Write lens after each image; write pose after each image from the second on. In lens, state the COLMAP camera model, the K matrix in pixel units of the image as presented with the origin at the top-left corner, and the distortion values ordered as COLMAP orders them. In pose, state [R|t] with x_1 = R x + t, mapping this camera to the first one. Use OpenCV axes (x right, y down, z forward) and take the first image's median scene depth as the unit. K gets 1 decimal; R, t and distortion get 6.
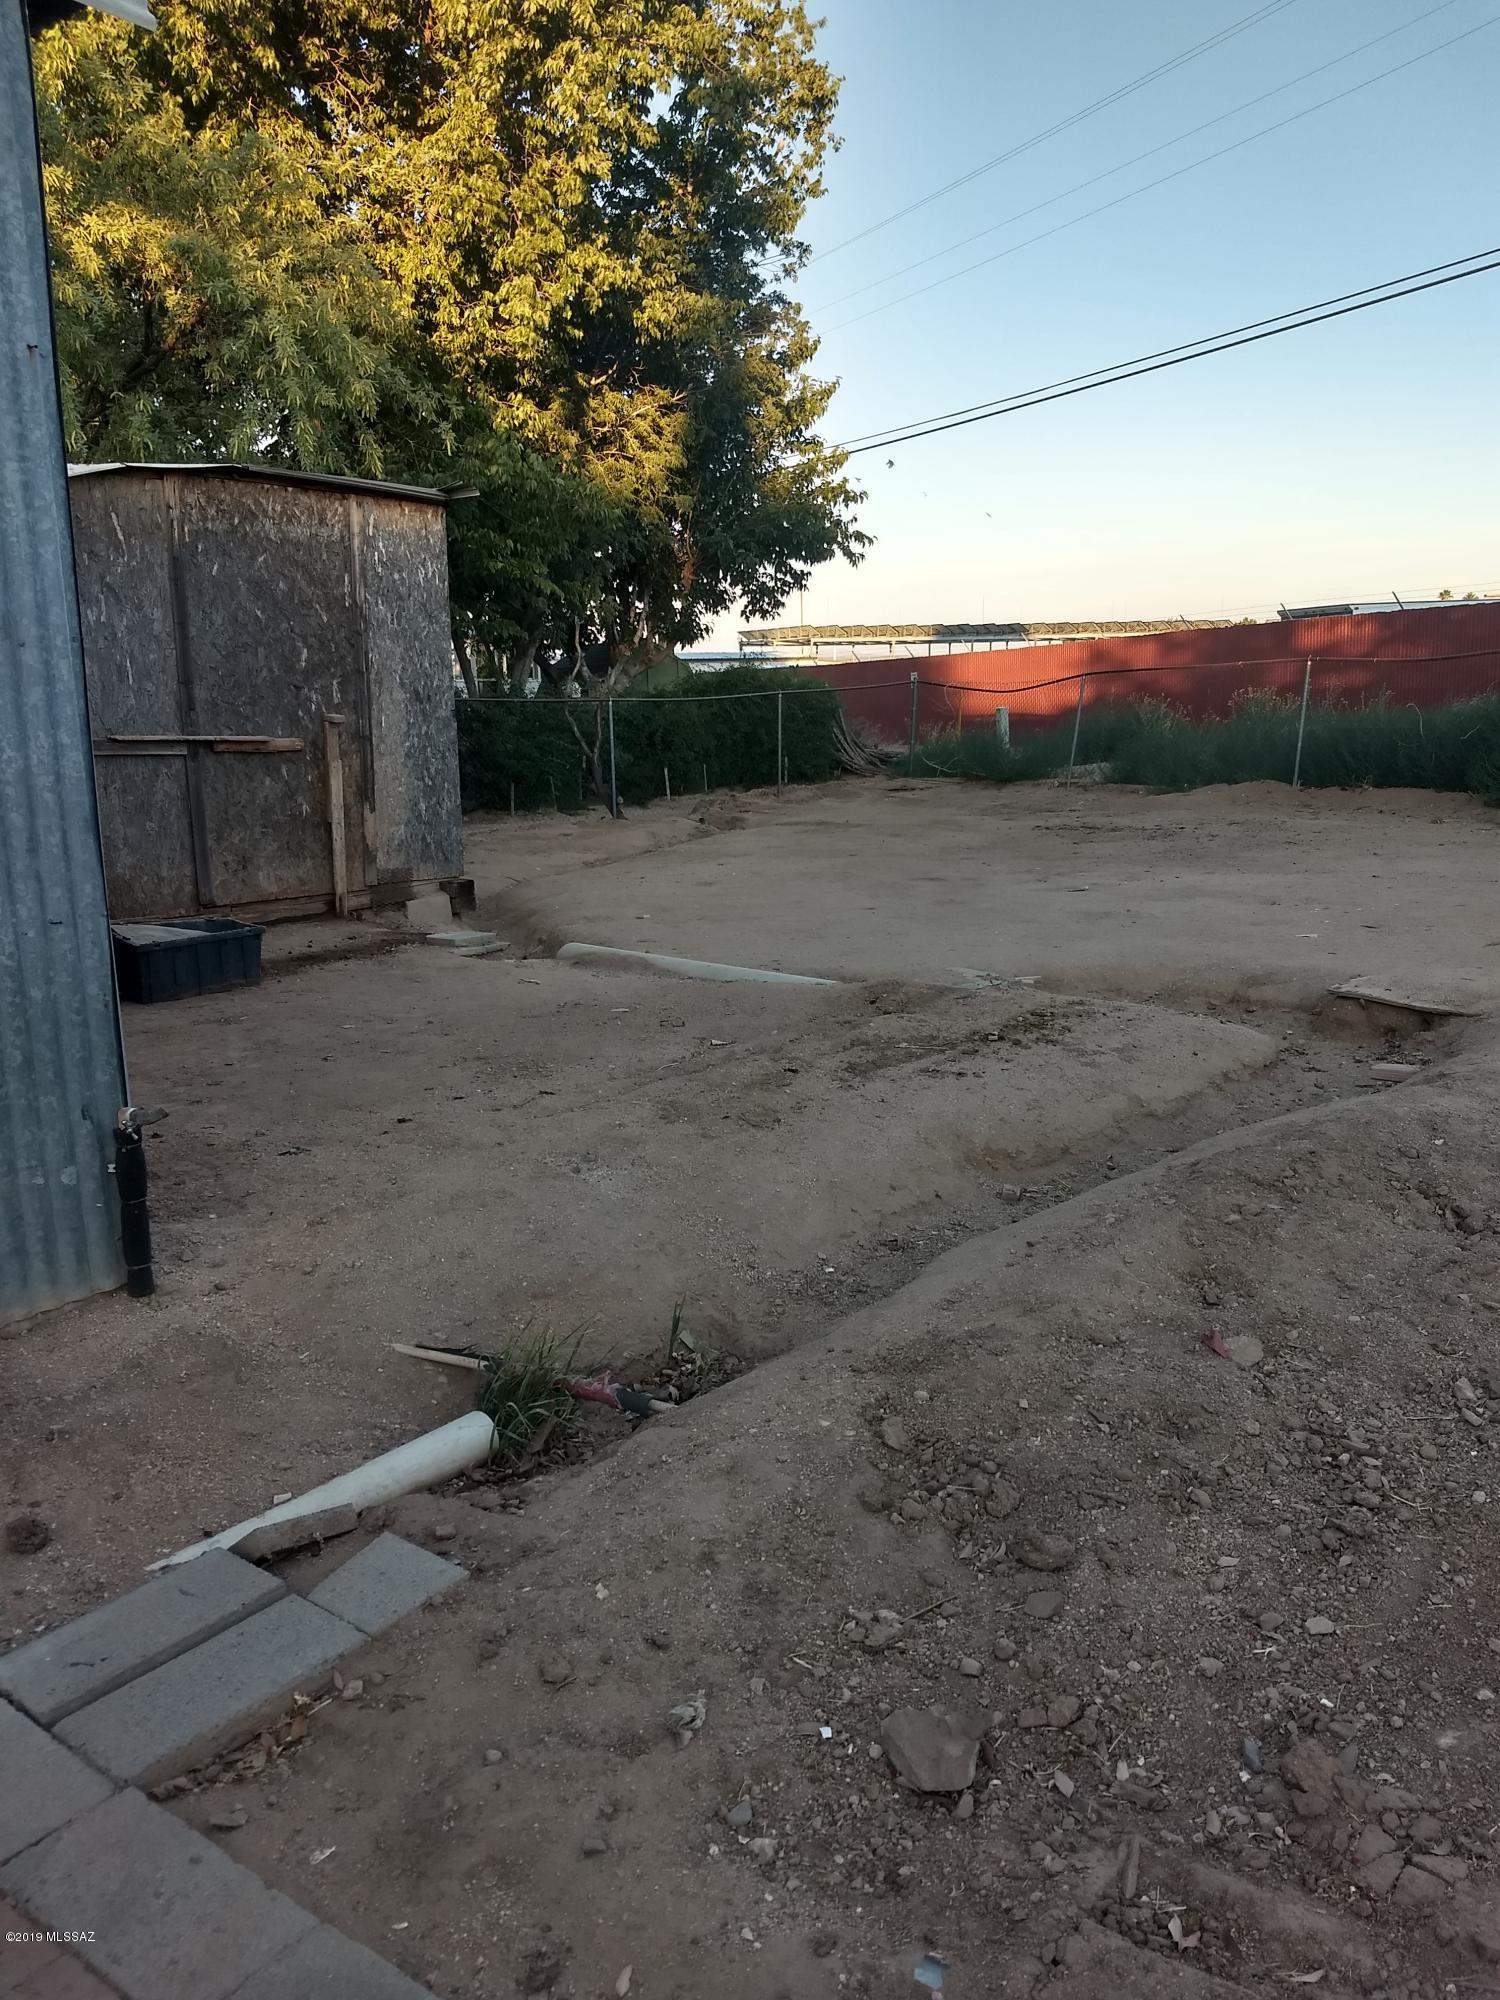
lens RADIAL K [[1580.4, 0, 793.0], [0, 1580.4, 1007.2], [0, 0, 1]] dist [0.038700, -0.033798]
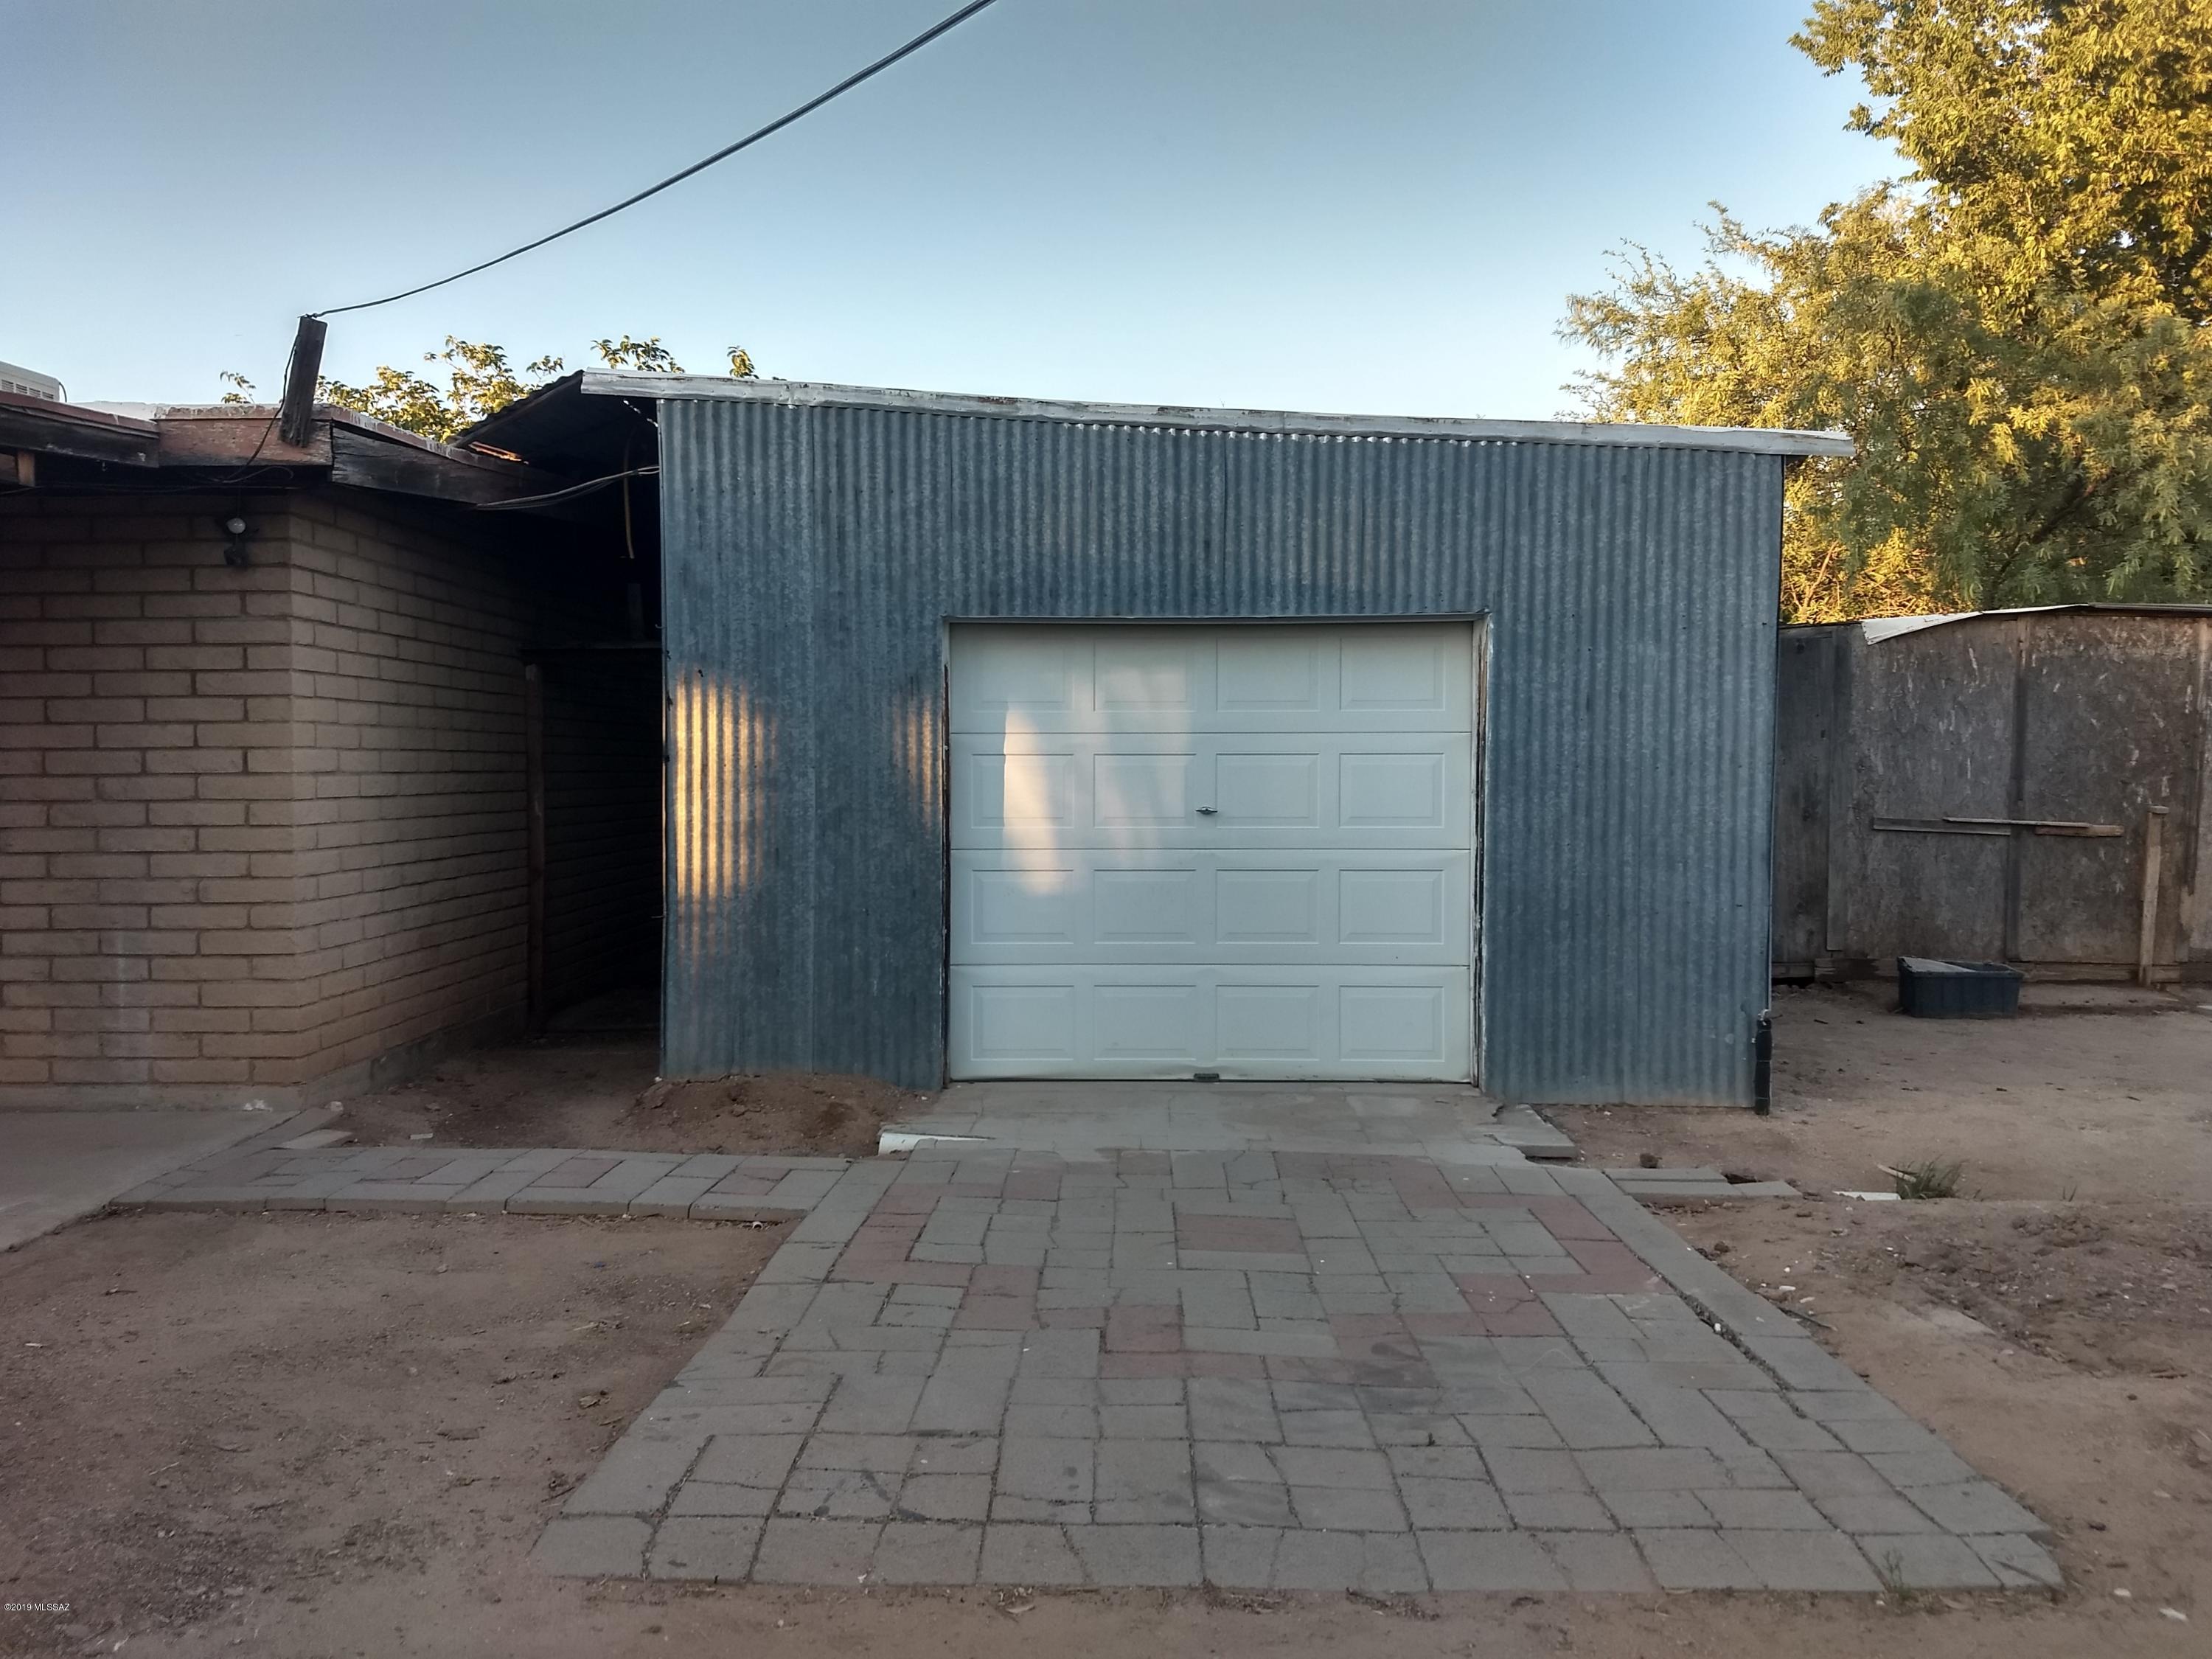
lens RADIAL K [[1723.3, 0, 1093.1], [0, 1723.3, 833.7], [0, 0, 1]] dist [0.042065, -0.028051]
pose [[0.569765, 0.049056, -0.820342, 0.306188], [-0.178809, 0.981702, -0.065486, 0.052621], [0.802119, 0.183996, 0.568111, -0.319246]]
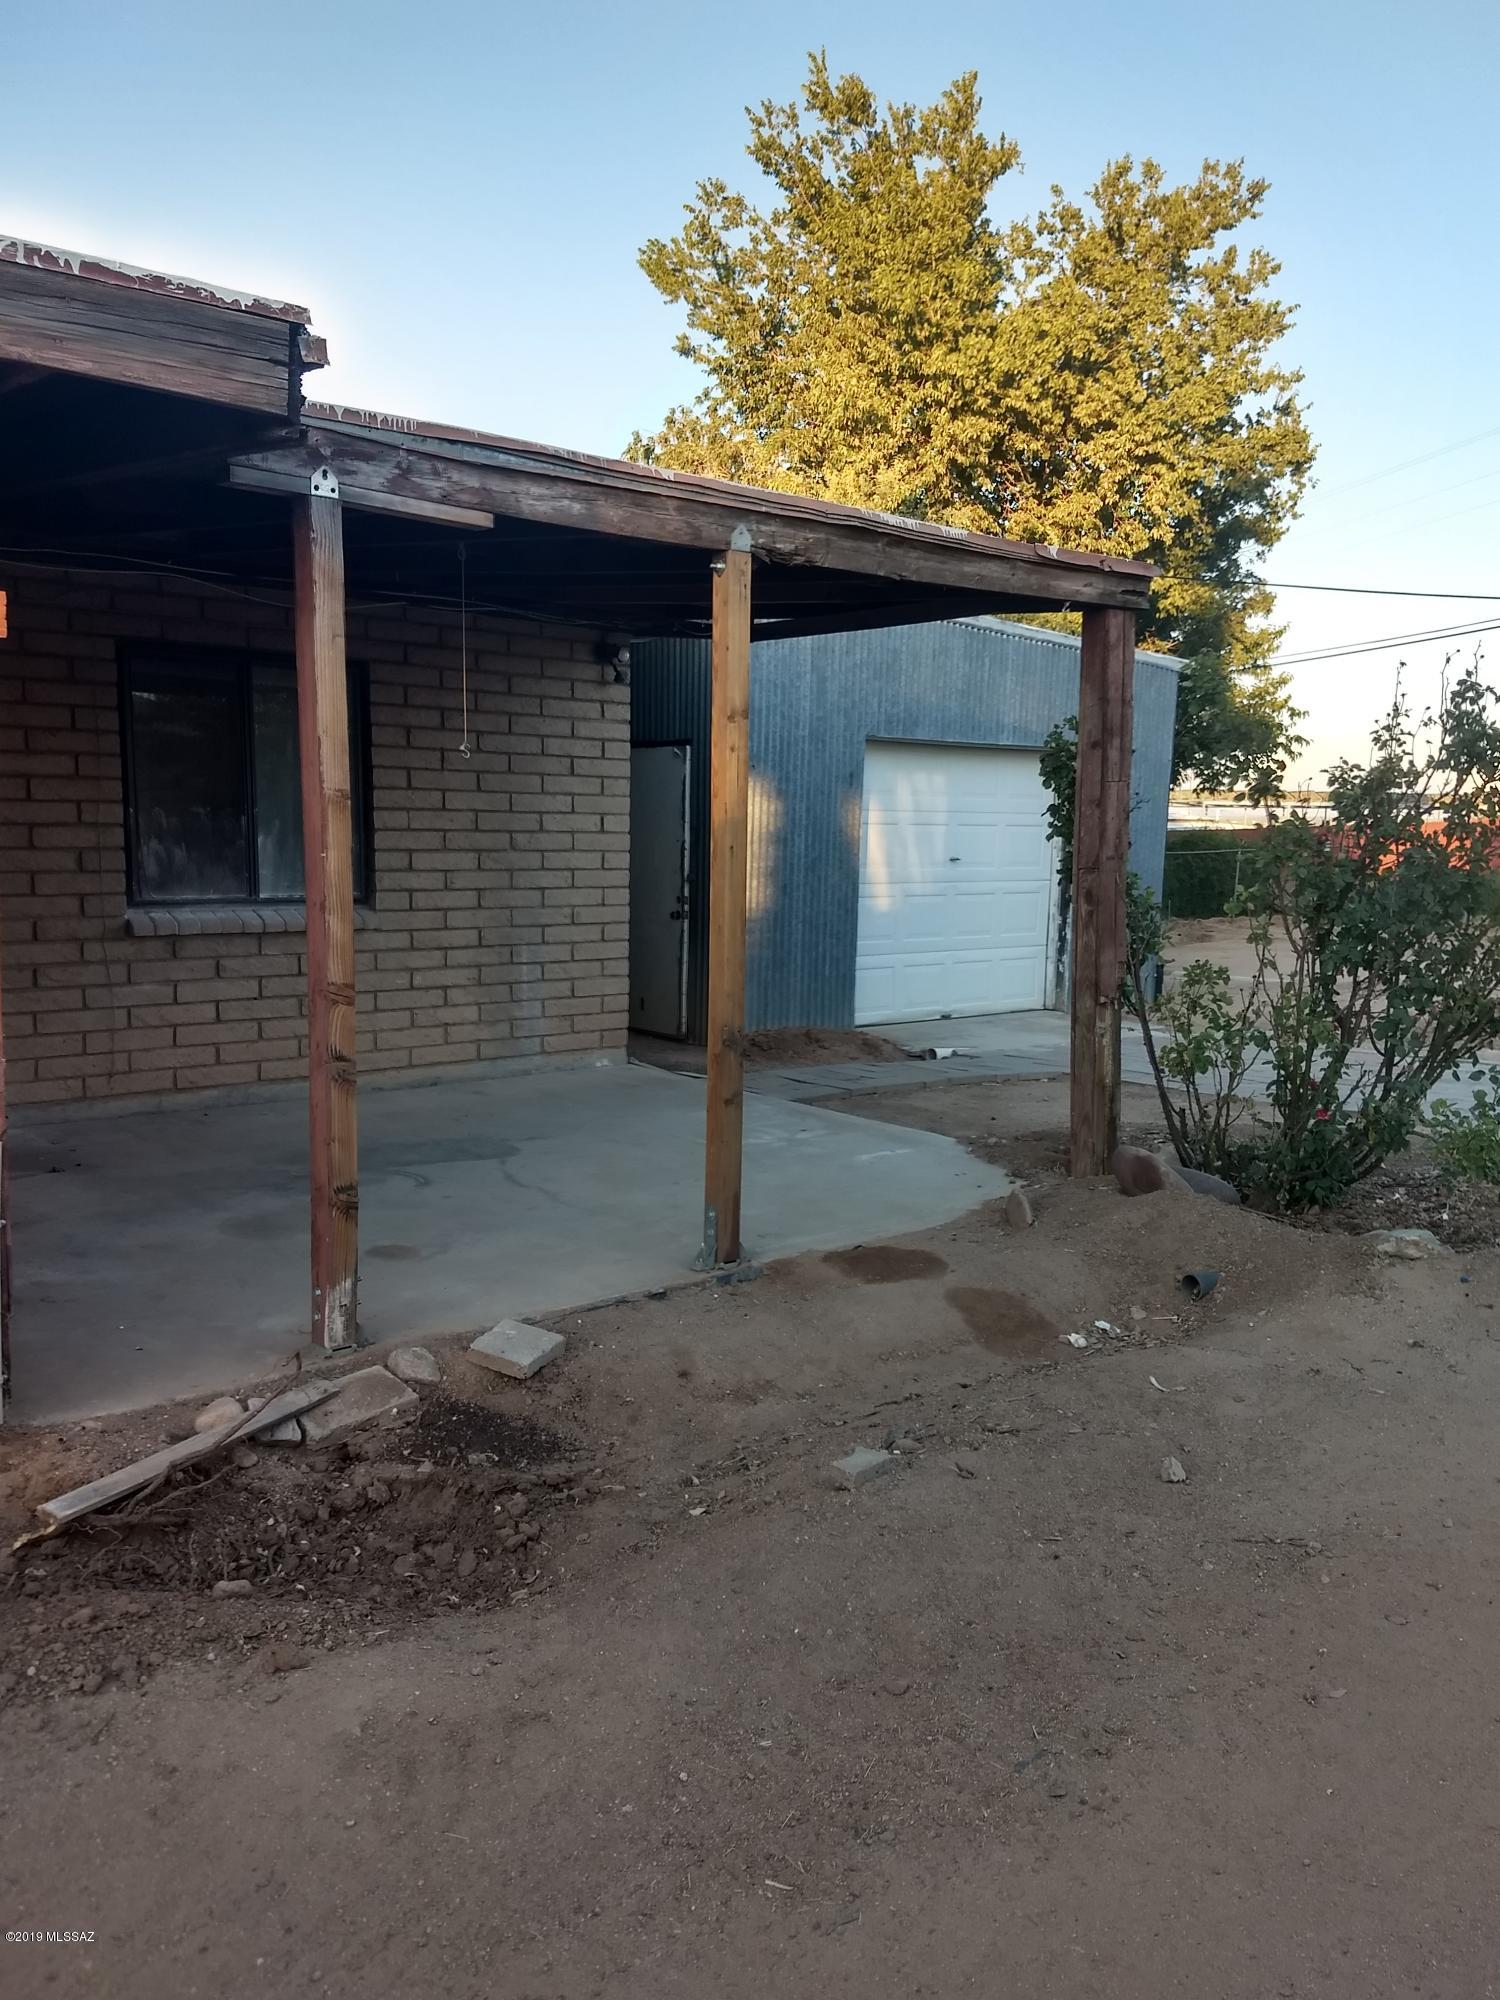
lens RADIAL K [[1558.2, 0, 693.2], [0, 1558.2, 1050.8], [0, 0, 1]] dist [0.042065, -0.028051]
pose [[0.956532, 0.082397, -0.279745, -0.141149], [-0.099405, 0.993930, -0.047139, 0.200943], [0.274163, 0.072898, 0.958916, -1.010651]]
